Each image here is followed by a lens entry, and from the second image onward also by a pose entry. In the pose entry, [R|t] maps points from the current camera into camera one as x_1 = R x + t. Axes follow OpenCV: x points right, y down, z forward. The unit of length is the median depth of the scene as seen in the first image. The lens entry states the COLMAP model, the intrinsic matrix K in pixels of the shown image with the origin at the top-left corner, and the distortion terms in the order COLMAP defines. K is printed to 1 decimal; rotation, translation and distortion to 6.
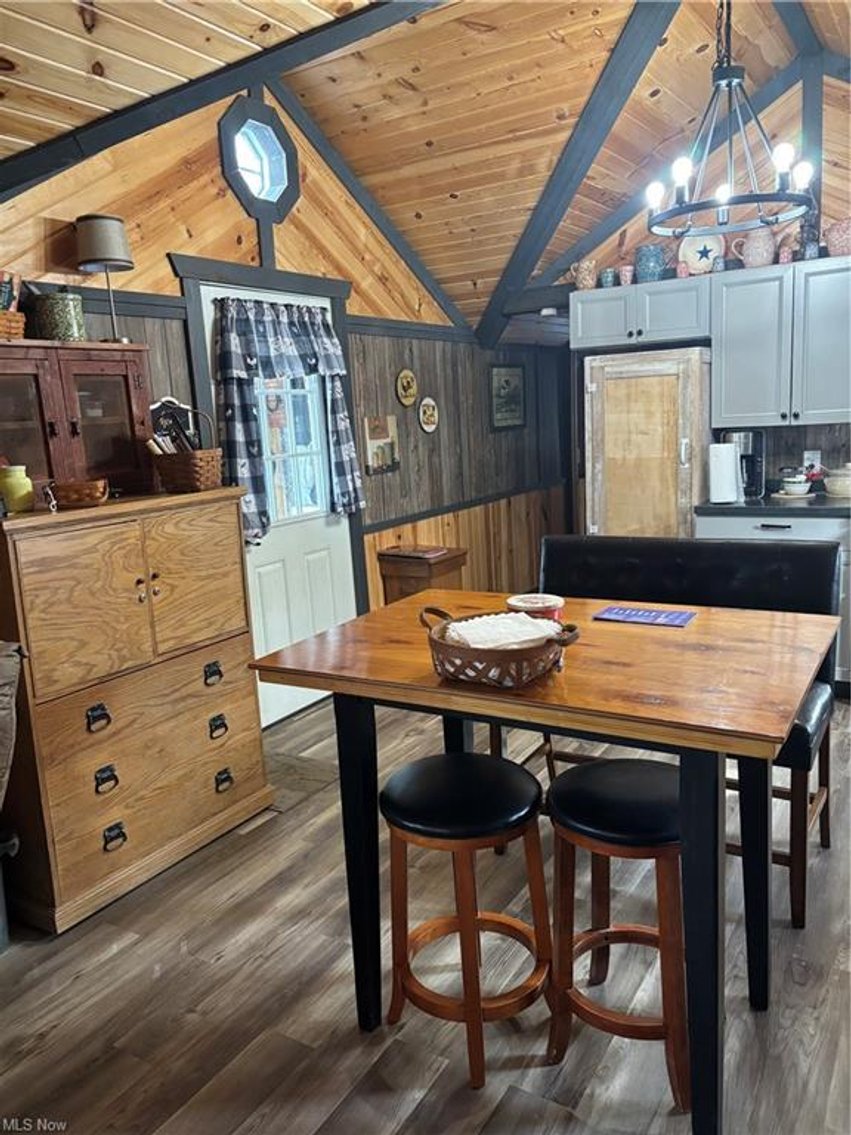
lens RADIAL K [[853.7, 0, 422.0], [0, 853.7, 574.4], [0, 0, 1]] dist [0.014707, -0.008061]
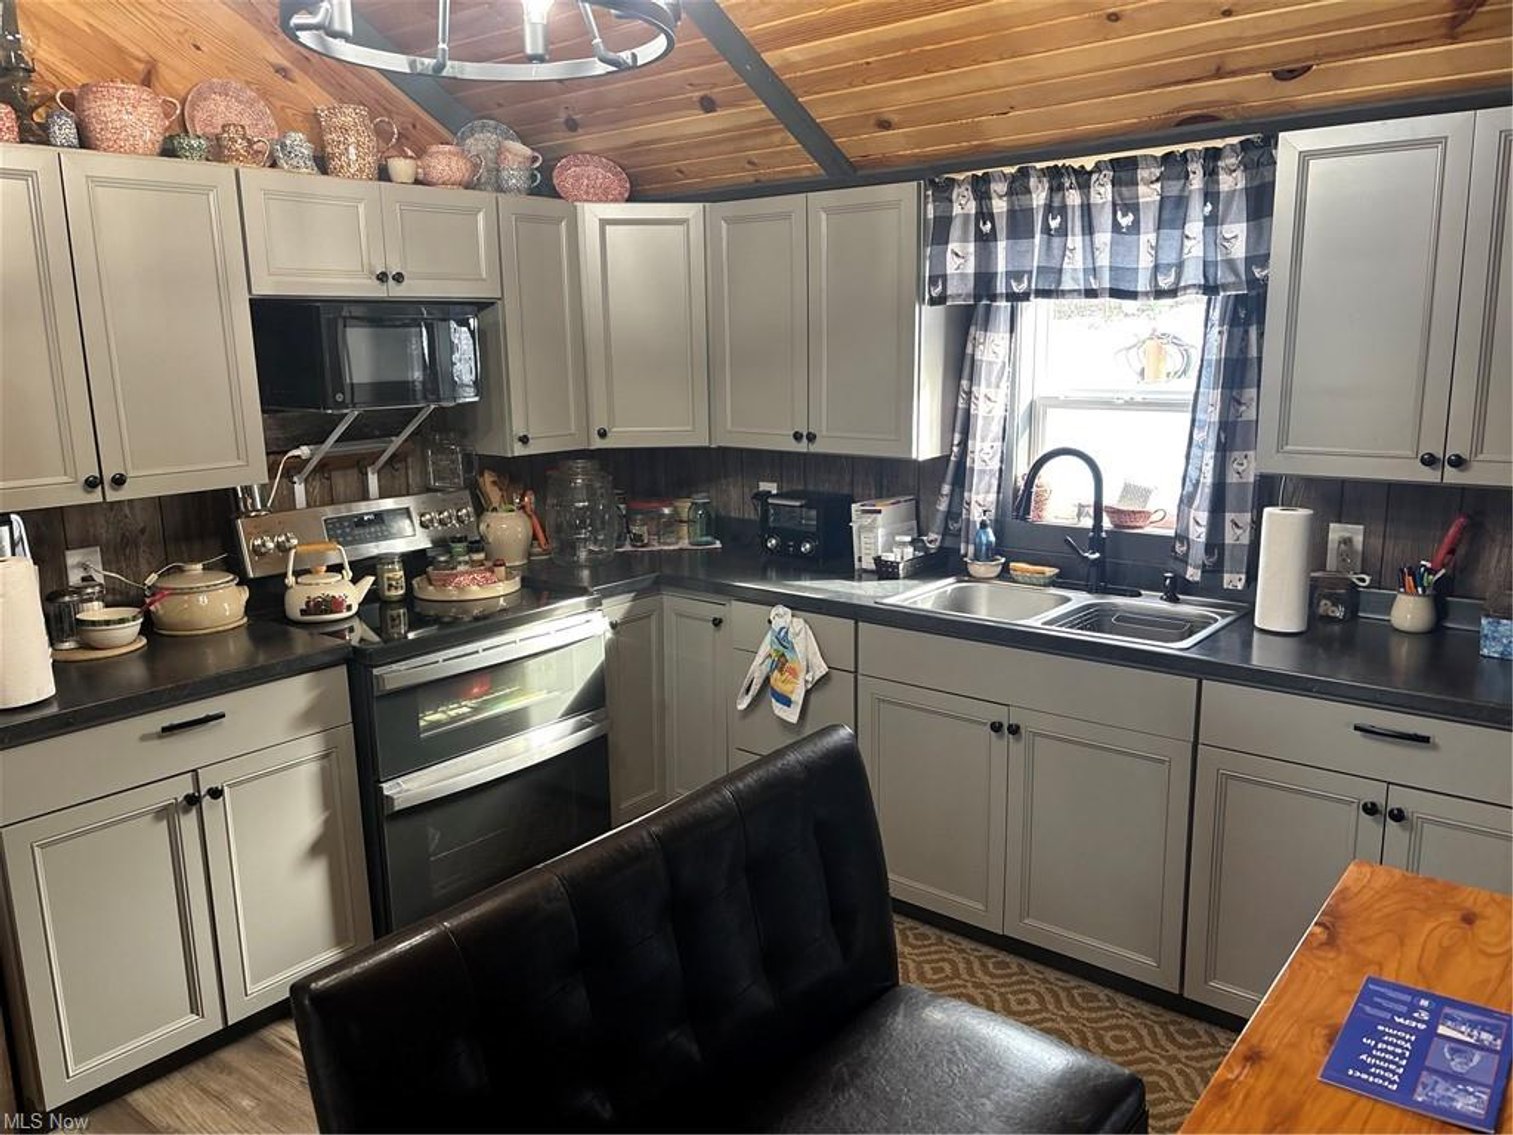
lens RADIAL K [[1138.0, 0, 756.5], [0, 1138.0, 567.5], [0, 0, 1]] dist [0.014707, -0.008061]
pose [[0.121295, -0.134078, 0.983520, -0.129998], [0.192764, 0.975154, 0.109164, -0.135874], [-0.973719, 0.176346, 0.144127, 0.560609]]
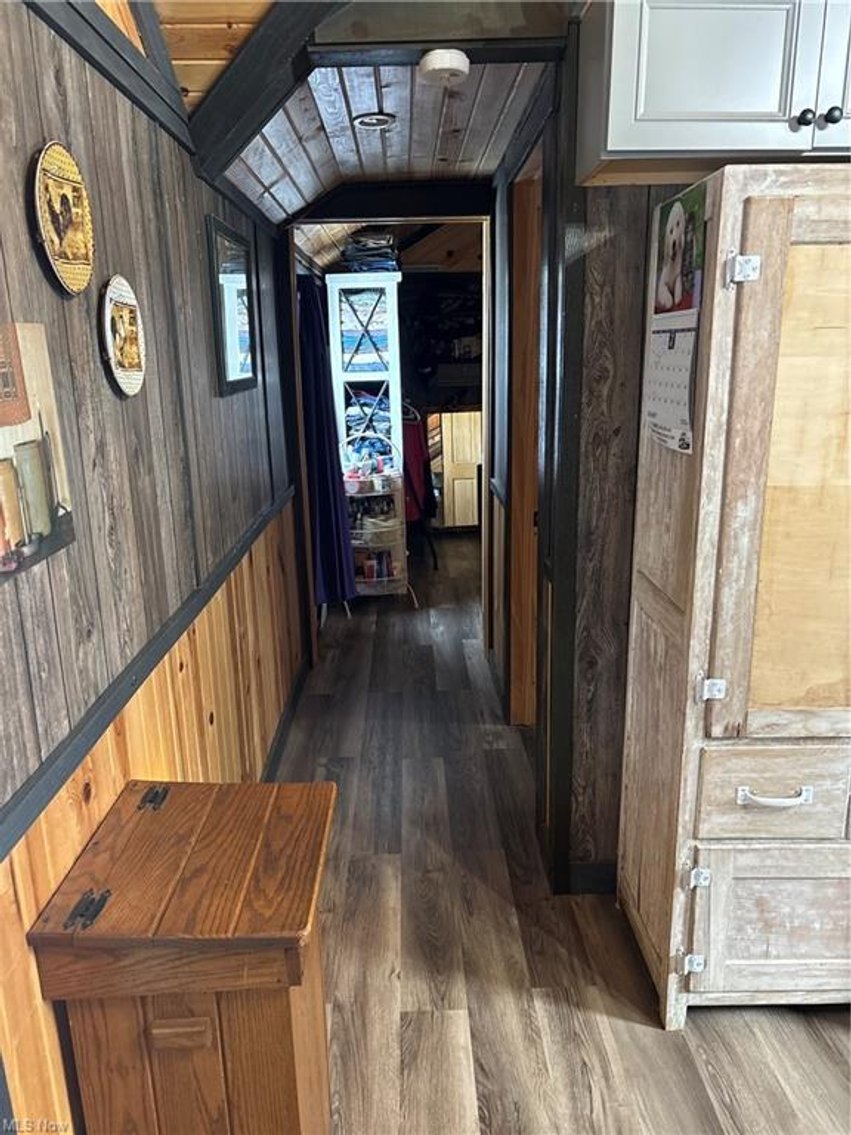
lens RADIAL K [[853.7, 0, 422.0], [0, 853.7, 574.4], [0, 0, 1]] dist [0.014707, -0.008061]
pose [[0.839411, -0.093892, 0.535326, -0.085744], [0.069955, 0.995437, 0.064900, -0.138200], [-0.538976, -0.017029, 0.842149, 0.819806]]
